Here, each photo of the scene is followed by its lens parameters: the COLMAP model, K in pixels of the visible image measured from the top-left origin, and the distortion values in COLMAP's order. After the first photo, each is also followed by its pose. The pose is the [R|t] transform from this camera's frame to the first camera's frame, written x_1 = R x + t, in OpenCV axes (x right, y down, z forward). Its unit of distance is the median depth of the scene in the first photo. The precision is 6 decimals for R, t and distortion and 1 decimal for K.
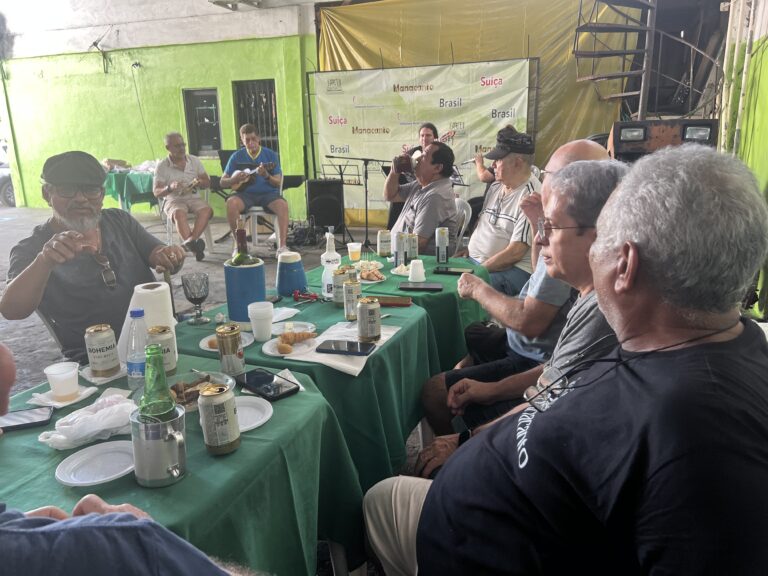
lens RADIAL K [[575.9, 0, 384.0], [0, 575.9, 292.6], [0, 0, 1]] dist [0.054279, -0.072372]
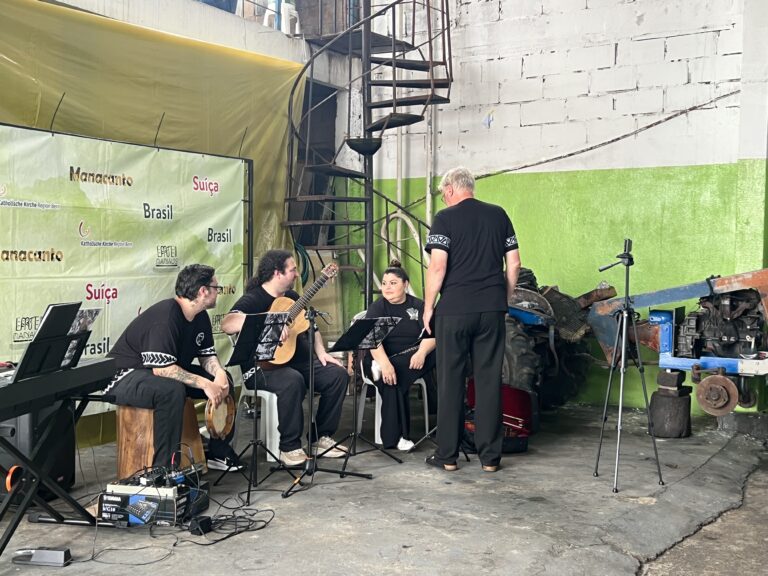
lens RADIAL K [[921.5, 0, 384.0], [0, 921.5, 288.0], [0, 0, 1]] dist [0.205204, -0.632676]
pose [[0.155669, -0.015617, 0.987686, -0.714188], [0.247116, 0.968698, -0.023631, -0.173292], [-0.956400, 0.247751, 0.154655, 0.641753]]
